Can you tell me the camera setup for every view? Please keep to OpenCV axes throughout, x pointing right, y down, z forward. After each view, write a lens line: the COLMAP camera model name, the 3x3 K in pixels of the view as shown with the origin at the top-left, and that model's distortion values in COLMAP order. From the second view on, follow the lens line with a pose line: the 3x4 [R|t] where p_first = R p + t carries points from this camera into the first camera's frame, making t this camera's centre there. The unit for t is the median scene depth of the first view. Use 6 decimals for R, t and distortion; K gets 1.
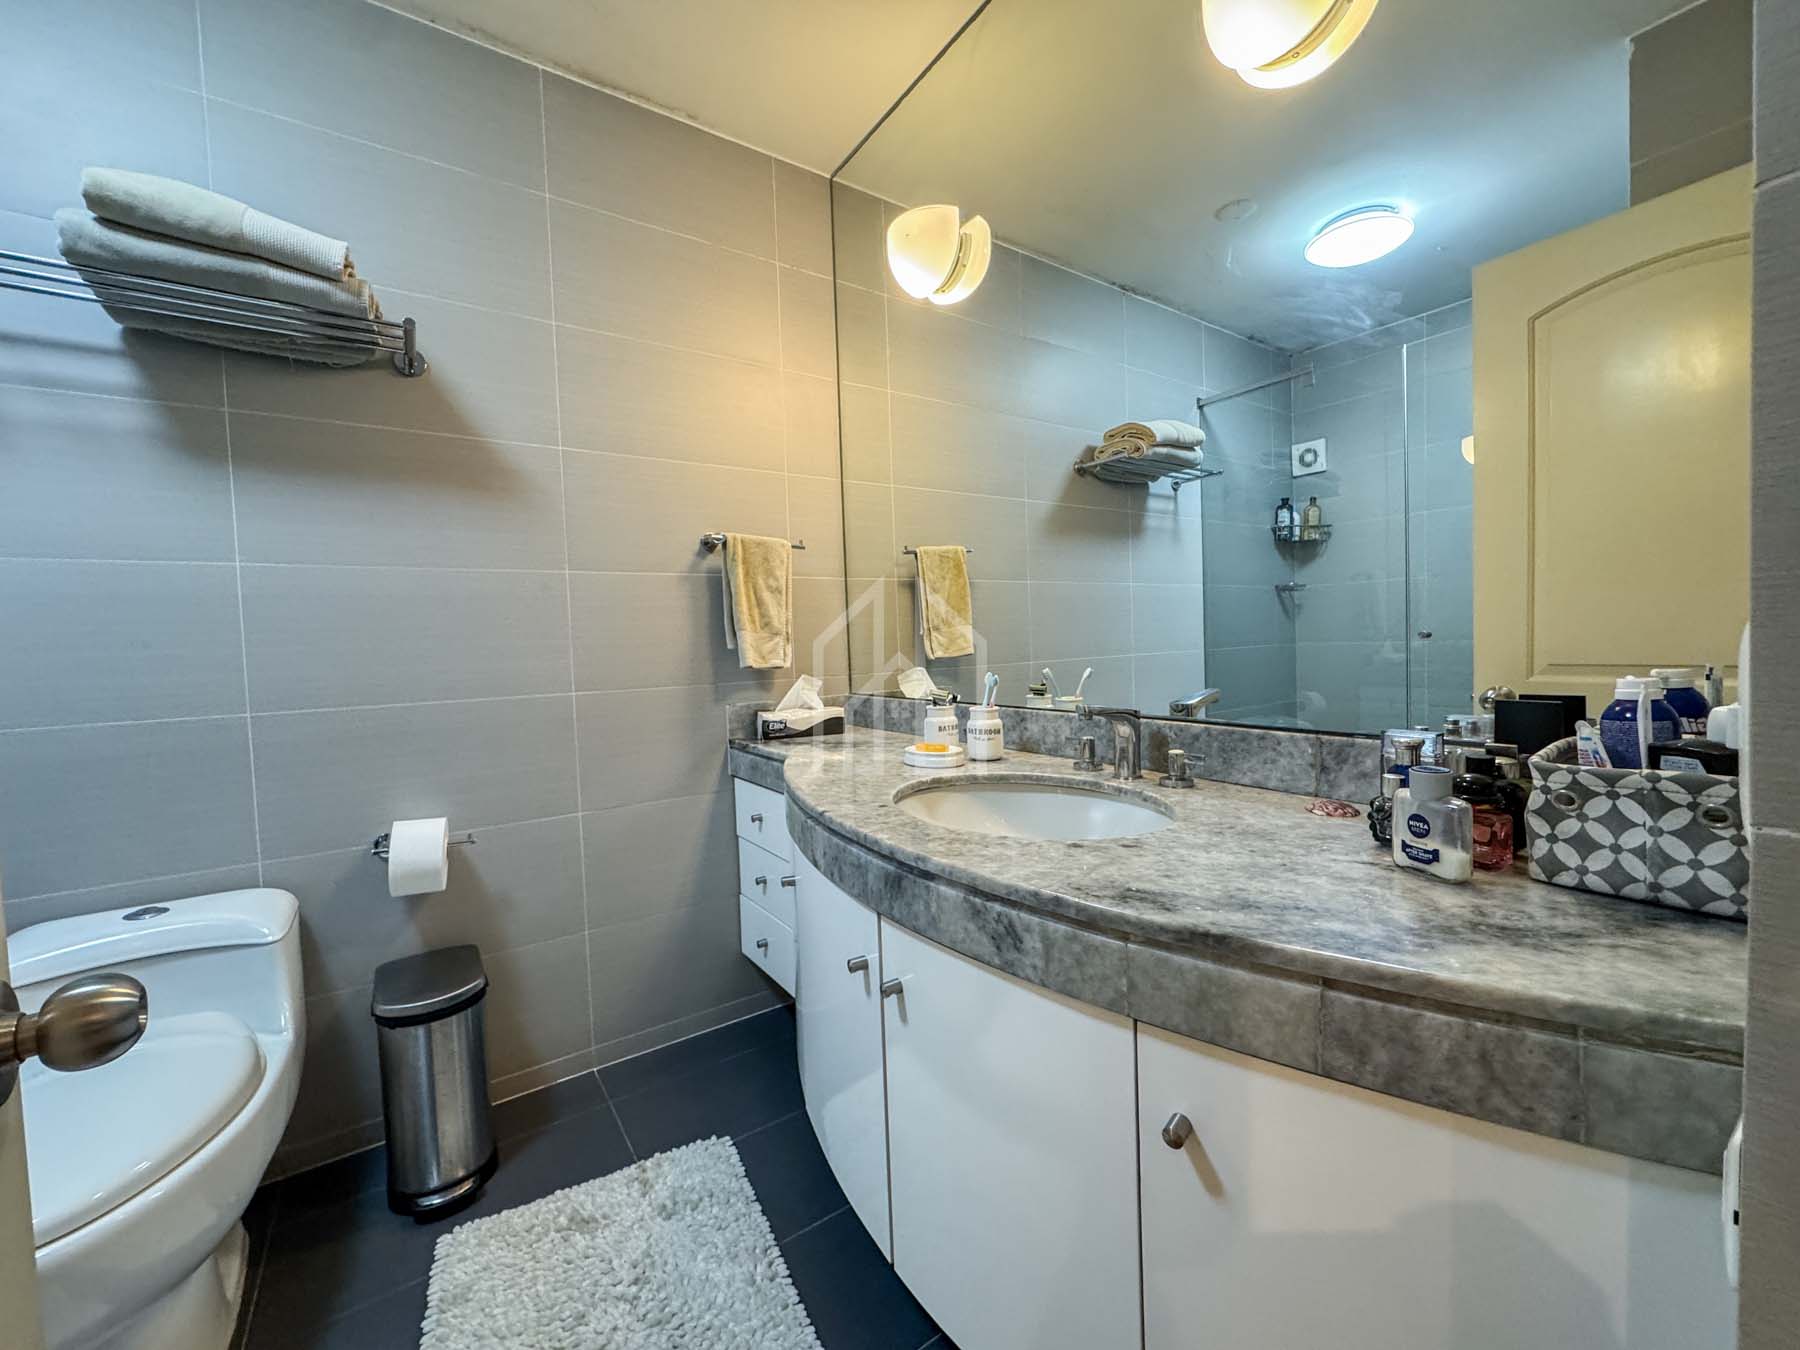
lens RADIAL K [[724.1, 0, 899.4], [0, 724.1, 675.0], [0, 0, 1]] dist [-0.002910, -0.000343]
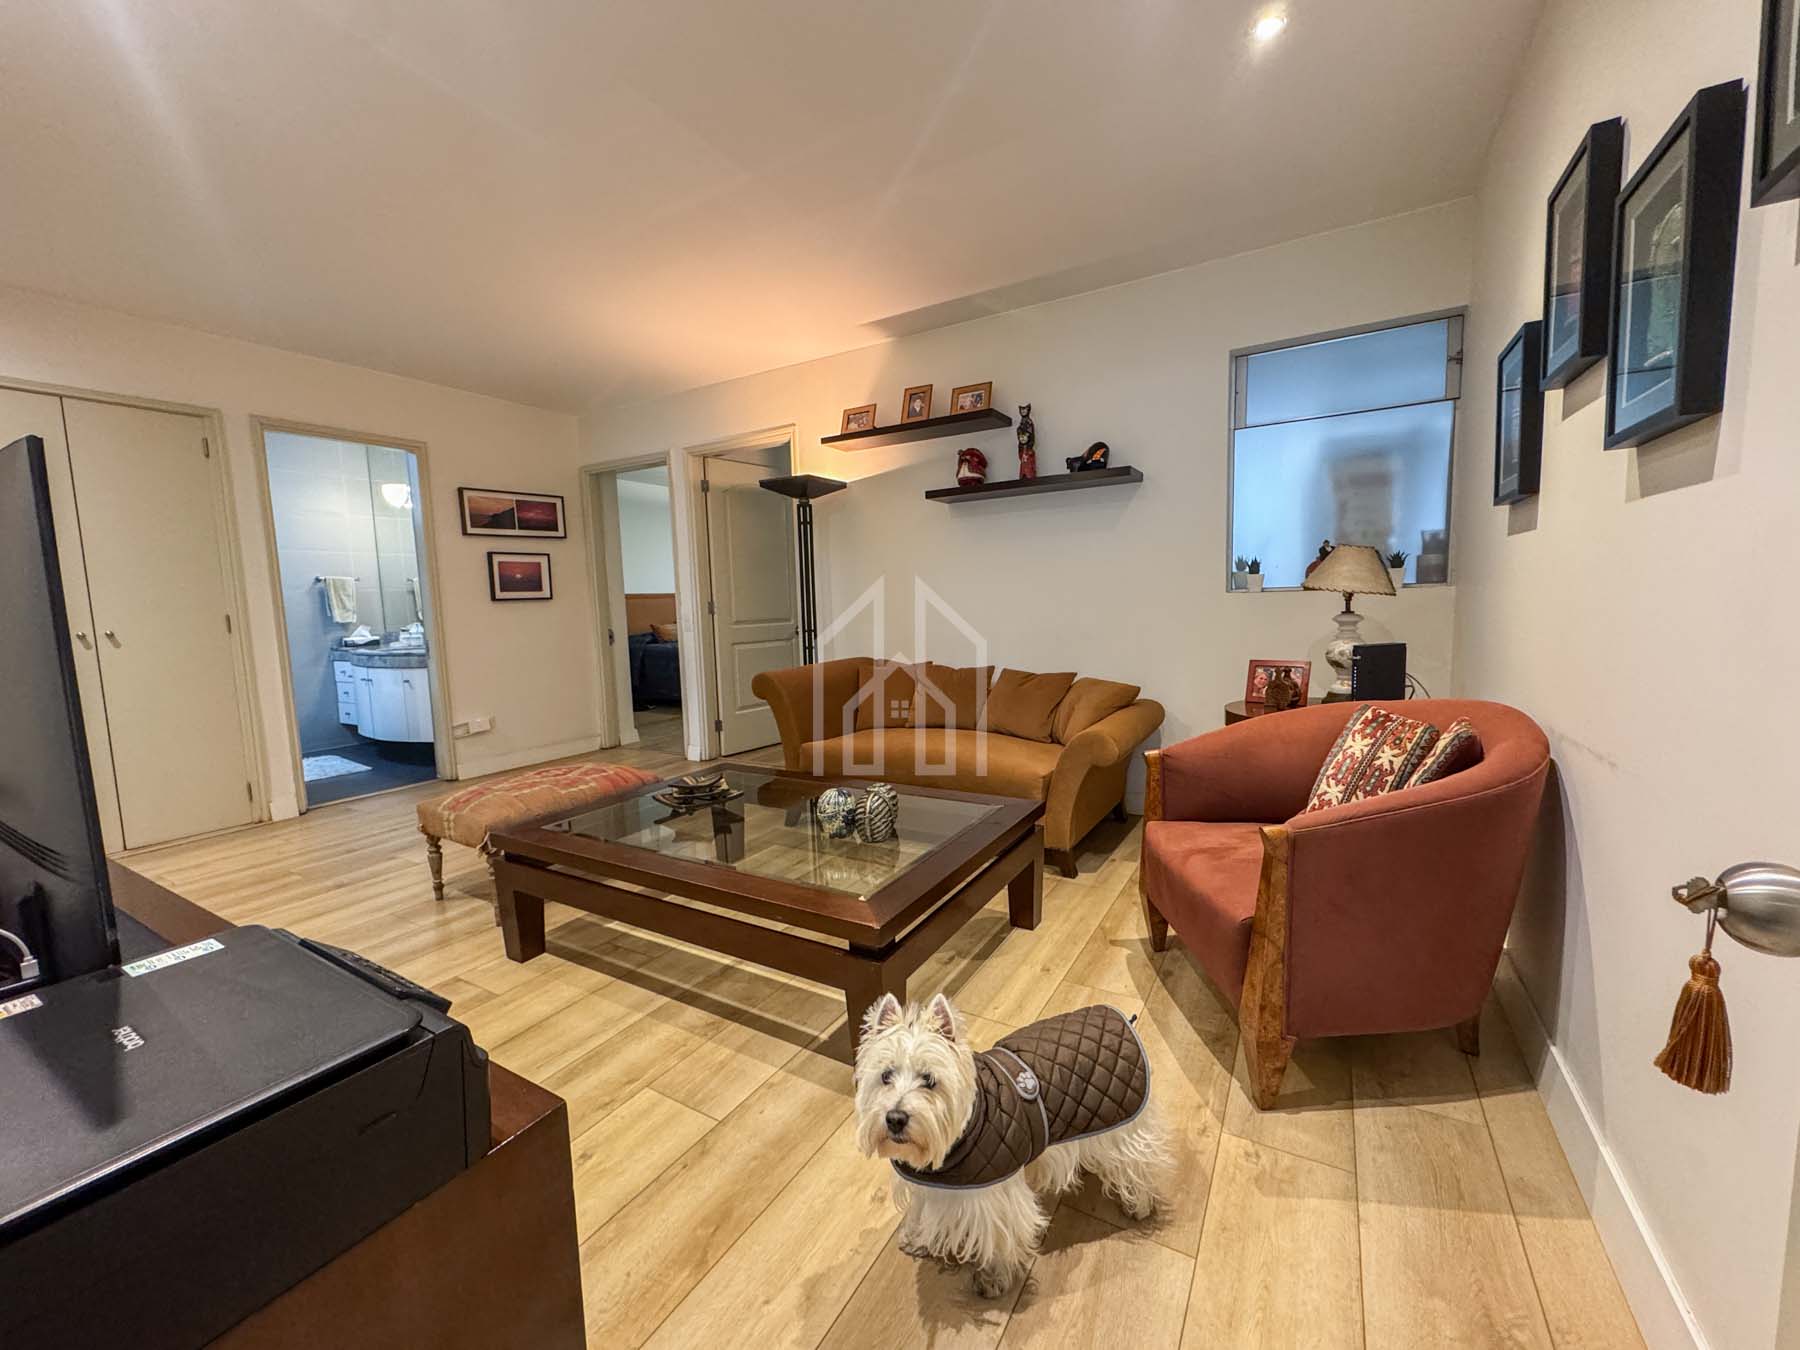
lens RADIAL K [[724.1, 0, 897.9], [0, 724.1, 674.5], [0, 0, 1]] dist [-0.002910, -0.000343]
pose [[0.907797, -0.032903, 0.418117, 0.610934], [0.013519, 0.998696, 0.049237, 0.085947], [-0.419192, -0.039045, 0.907058, -2.573096]]
